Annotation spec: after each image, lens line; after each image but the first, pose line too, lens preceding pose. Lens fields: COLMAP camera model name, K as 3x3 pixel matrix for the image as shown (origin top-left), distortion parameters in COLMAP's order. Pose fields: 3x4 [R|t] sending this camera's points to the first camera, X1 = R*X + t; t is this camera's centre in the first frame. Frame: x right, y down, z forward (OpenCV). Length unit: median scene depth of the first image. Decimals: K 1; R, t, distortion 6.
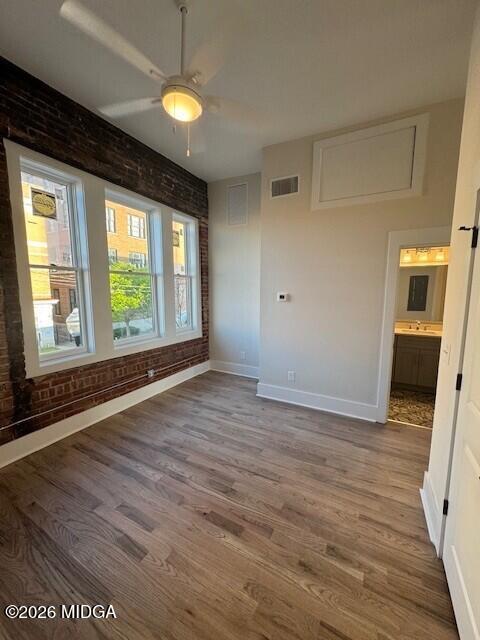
lens RADIAL K [[254.9, 0, 240.6], [0, 254.9, 321.3], [0, 0, 1]] dist [-0.001004, 0.000084]
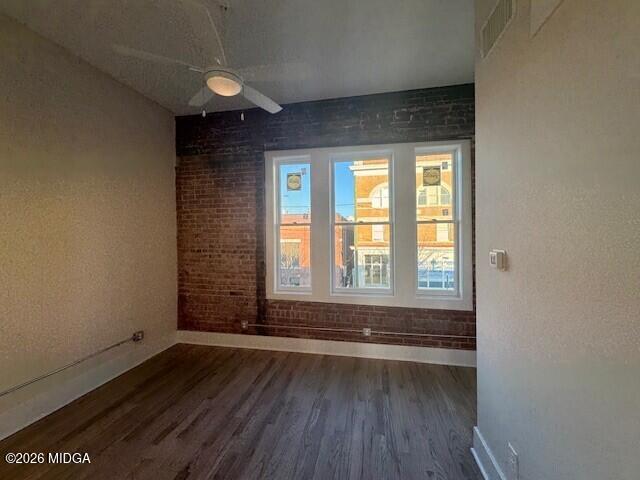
lens RADIAL K [[254.9, 0, 320.0], [0, 254.9, 240.0], [0, 0, 1]] dist [-0.001004, 0.000084]
pose [[0.297337, 0.006273, -0.954752, 0.648805], [-0.111329, 0.993385, -0.028144, -0.106297], [0.948260, 0.114659, 0.296069, 0.744801]]
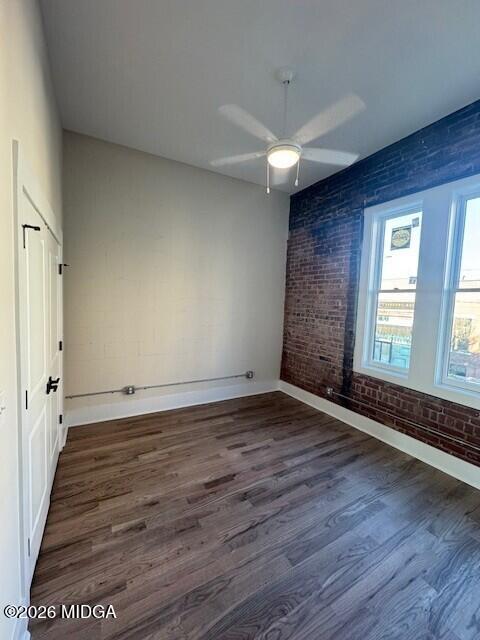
lens RADIAL K [[254.9, 0, 240.6], [0, 254.9, 321.3], [0, 0, 1]] dist [-0.001004, 0.000084]
pose [[-0.520569, 0.039242, -0.852917, 0.624857], [-0.149284, 0.979373, 0.136174, -0.131586], [0.840668, 0.198215, -0.503973, 1.039338]]
